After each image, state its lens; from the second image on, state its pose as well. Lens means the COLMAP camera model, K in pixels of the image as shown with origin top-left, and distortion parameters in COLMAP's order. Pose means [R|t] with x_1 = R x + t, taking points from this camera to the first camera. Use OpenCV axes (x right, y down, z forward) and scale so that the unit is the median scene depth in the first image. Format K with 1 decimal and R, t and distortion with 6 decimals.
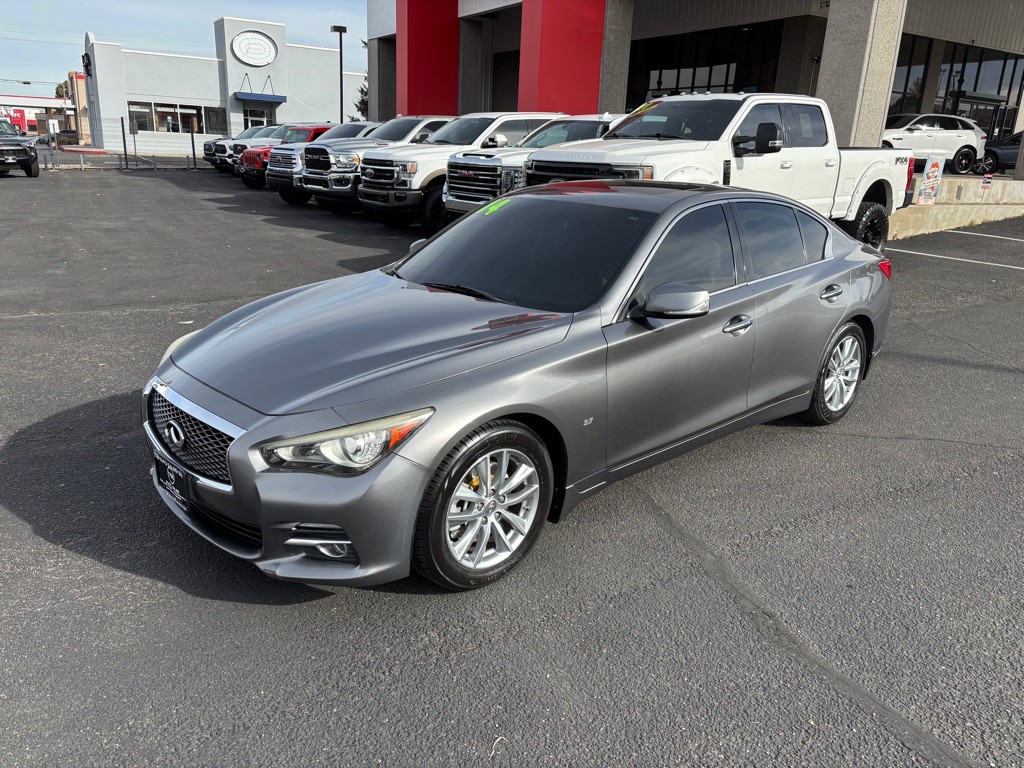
lens RADIAL K [[771.9, 0, 513.1], [0, 771.9, 386.6], [0, 0, 1]] dist [0.052151, -0.047844]
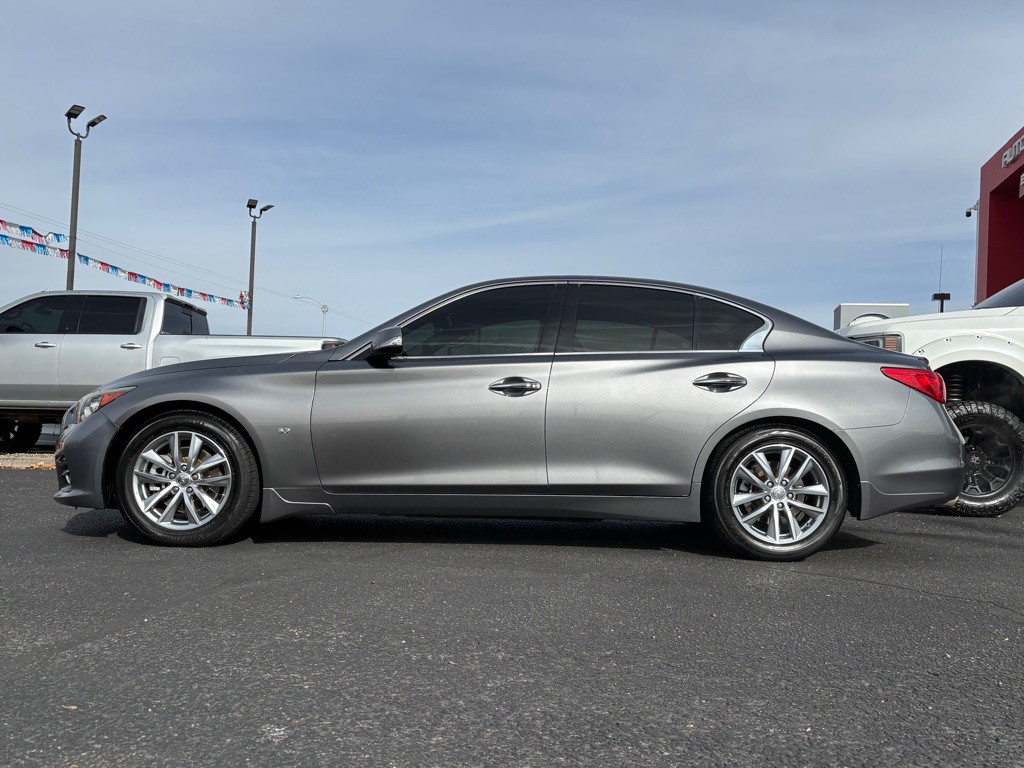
lens RADIAL K [[925.3, 0, 508.7], [0, 925.3, 387.7], [0, 0, 1]] dist [0.028140, -0.011052]
pose [[0.734059, -0.040438, -0.677881, 0.421636], [-0.209259, 0.936180, -0.282448, 0.100024], [0.646040, 0.349186, 0.678749, 0.077371]]
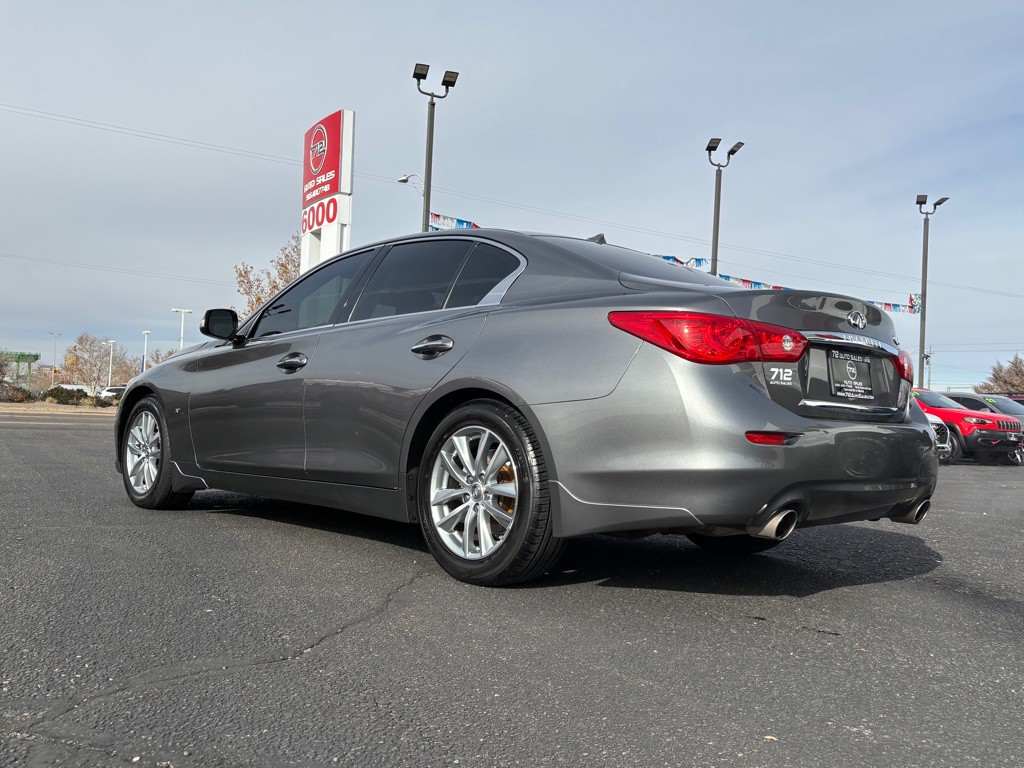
lens RADIAL K [[925.3, 0, 523.5], [0, 925.3, 385.8], [0, 0, 1]] dist [0.028140, -0.011052]
pose [[0.027913, -0.064608, -0.997520, 0.549503], [-0.336659, 0.939003, -0.070239, -0.026932], [0.941213, 0.337784, 0.004459, 0.494103]]
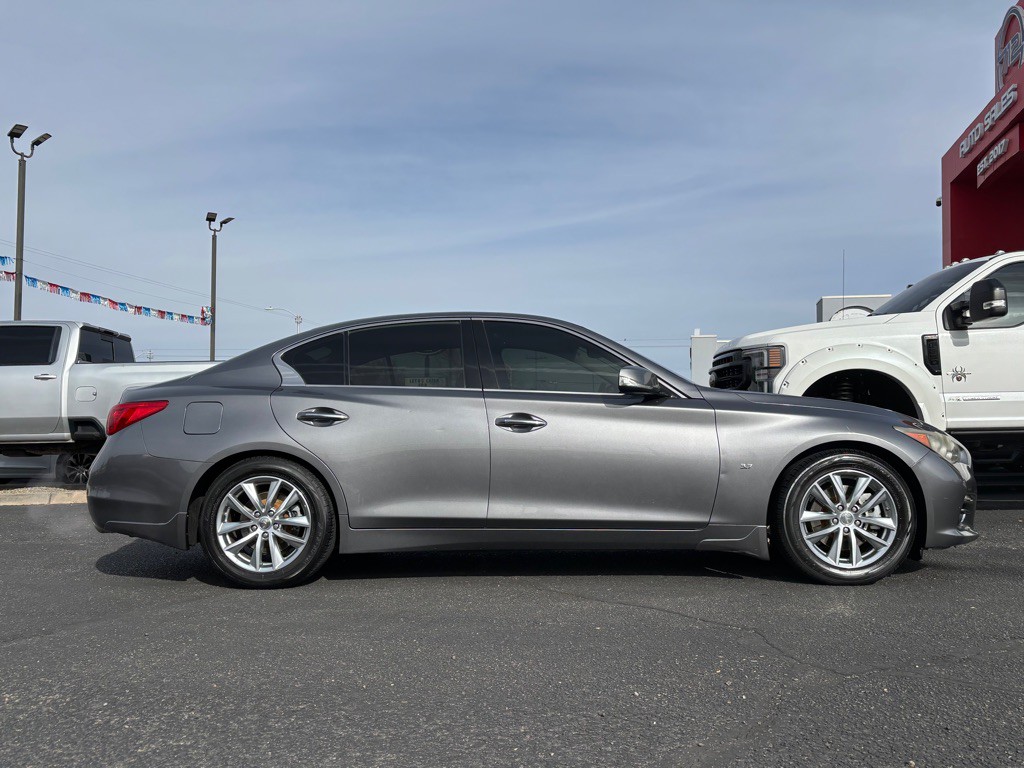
lens RADIAL K [[951.4, 0, 515.1], [0, 951.4, 375.1], [0, 0, 1]] dist [0.025215, 0.000000]
pose [[0.739871, -0.078235, -0.668184, 0.500015], [-0.172048, 0.938182, -0.300355, 0.072532], [0.650376, 0.337184, 0.680674, 0.119281]]
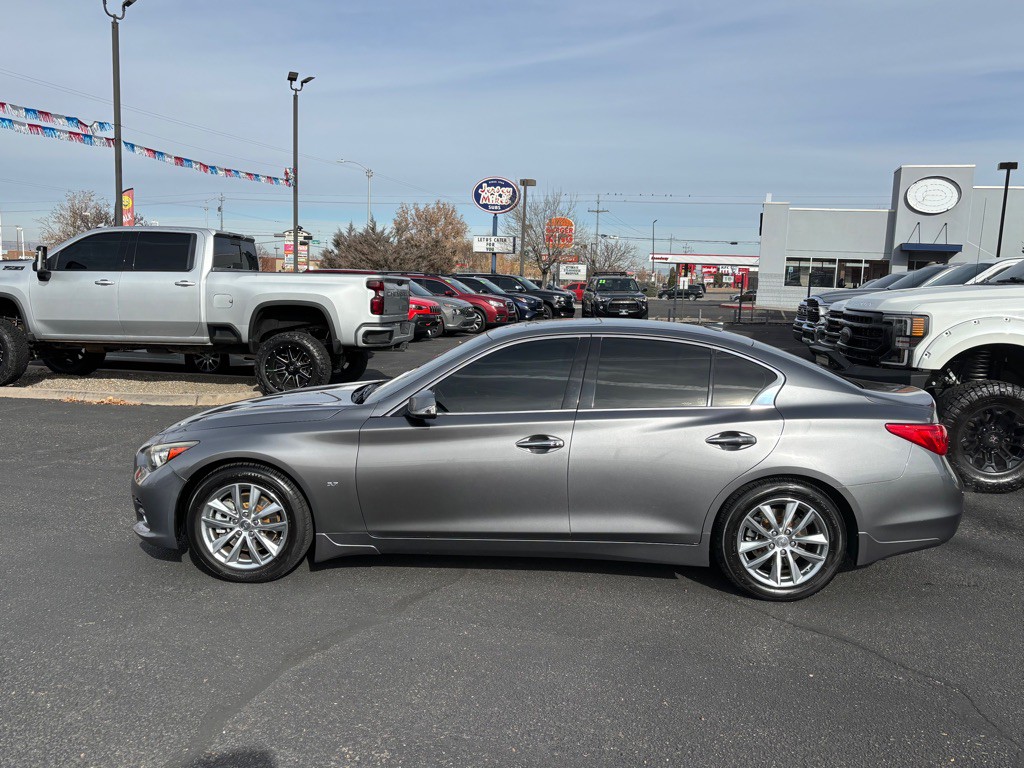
lens RADIAL K [[925.3, 0, 511.8], [0, 925.3, 390.0], [0, 0, 1]] dist [0.028140, -0.011052]
pose [[0.699364, 0.071826, -0.711148, 0.455178], [-0.216079, 0.969631, -0.114566, 0.001270], [0.681322, 0.233787, 0.693645, 0.026706]]
